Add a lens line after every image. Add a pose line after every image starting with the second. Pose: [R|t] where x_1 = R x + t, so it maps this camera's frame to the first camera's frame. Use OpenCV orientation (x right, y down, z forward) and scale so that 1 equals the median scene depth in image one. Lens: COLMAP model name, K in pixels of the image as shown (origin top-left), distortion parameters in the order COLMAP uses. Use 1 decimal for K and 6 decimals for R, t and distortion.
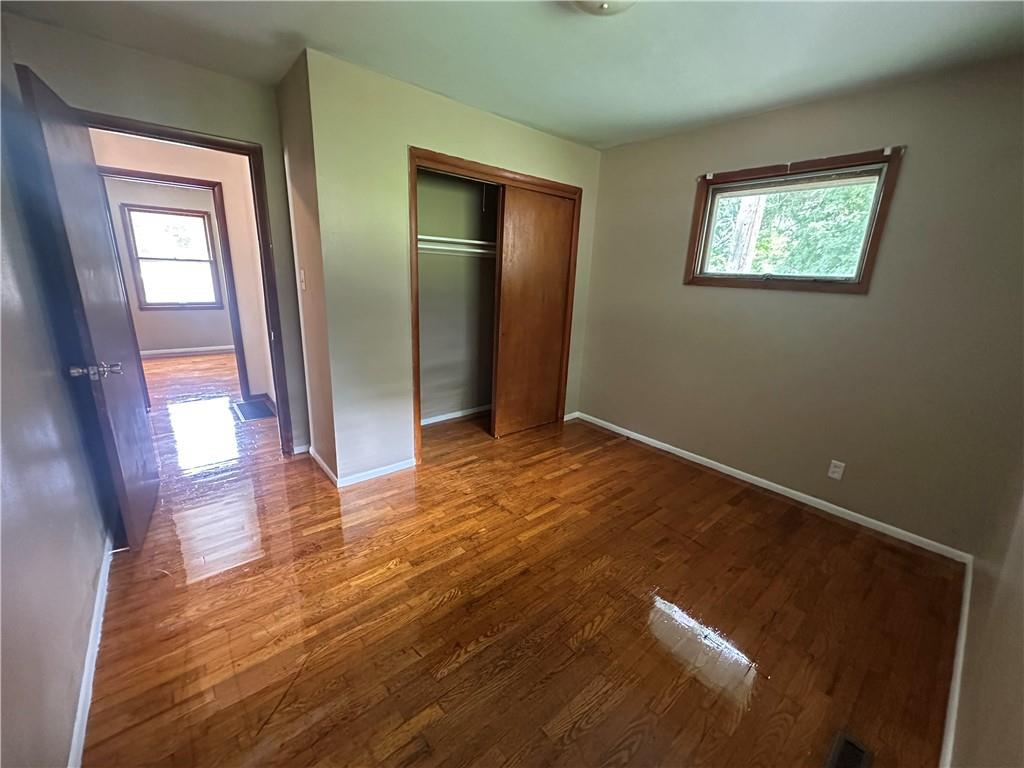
lens RADIAL K [[409.1, 0, 515.0], [0, 409.1, 383.2], [0, 0, 1]] dist [-0.005283, 0.001008]
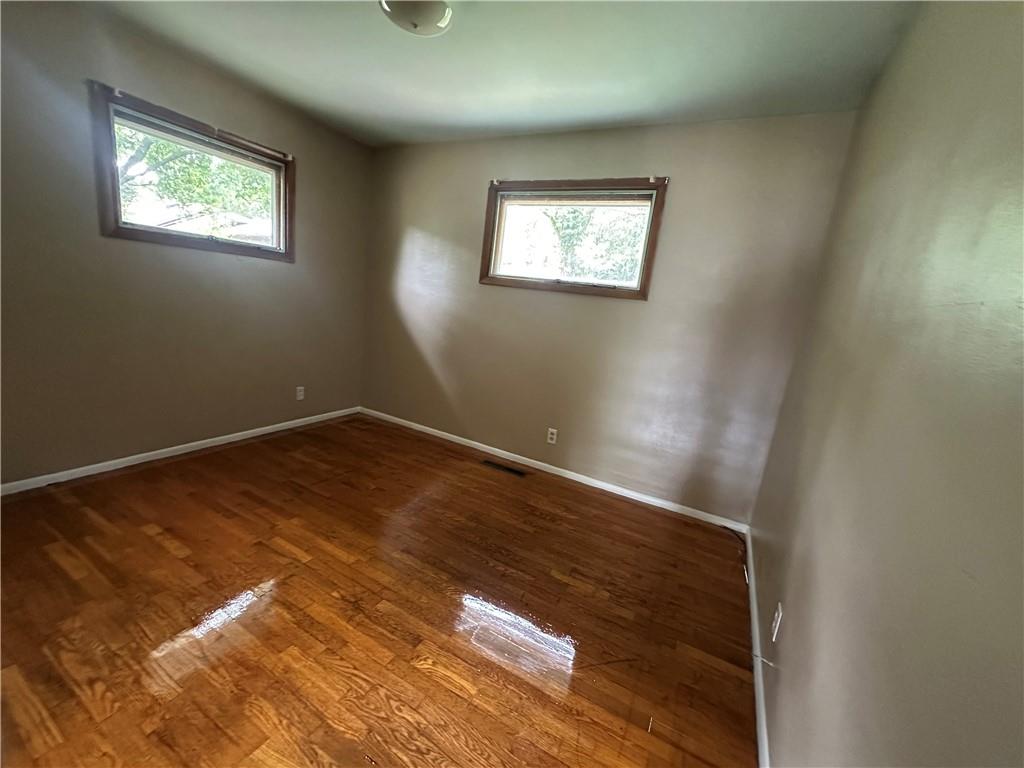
lens RADIAL K [[409.1, 0, 507.7], [0, 409.1, 386.1], [0, 0, 1]] dist [-0.005283, 0.001008]
pose [[-0.348713, -0.276261, 0.895589, -0.711105], [0.119162, 0.934747, 0.334738, -0.196755], [-0.929623, 0.223447, -0.293038, 0.798303]]
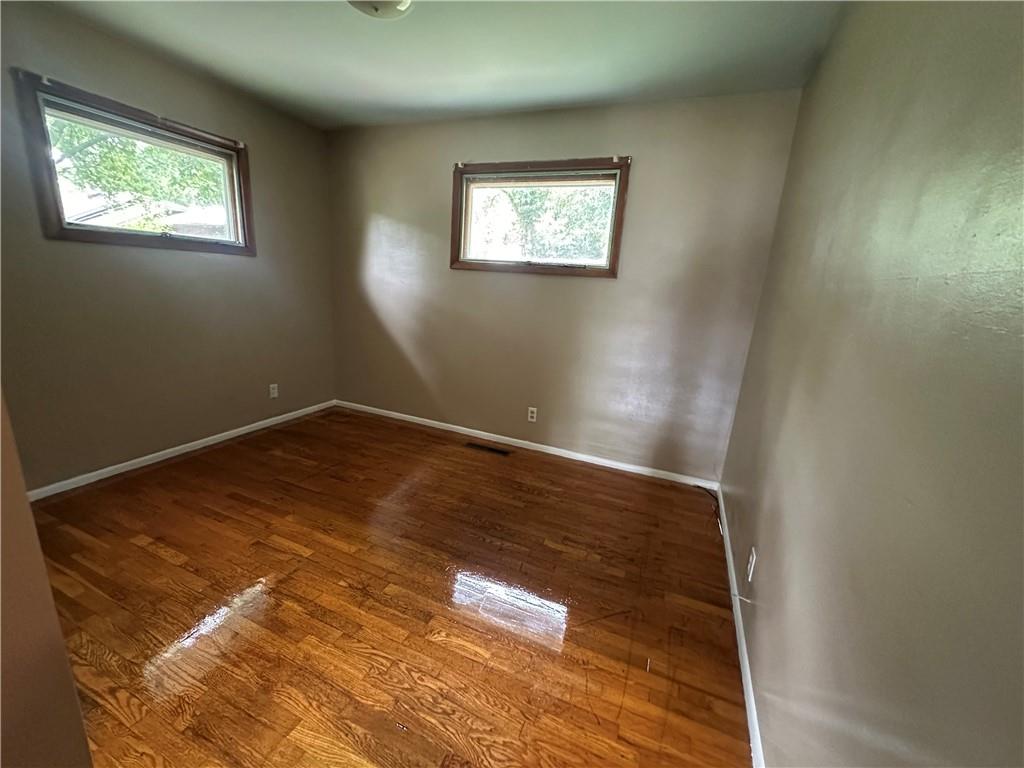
lens RADIAL K [[409.1, 0, 506.6], [0, 409.1, 386.3], [0, 0, 1]] dist [-0.005283, 0.001008]
pose [[-0.435414, -0.292224, 0.851481, -0.720458], [0.155278, 0.907292, 0.390781, -0.218309], [-0.886737, 0.302368, -0.349672, 0.837283]]
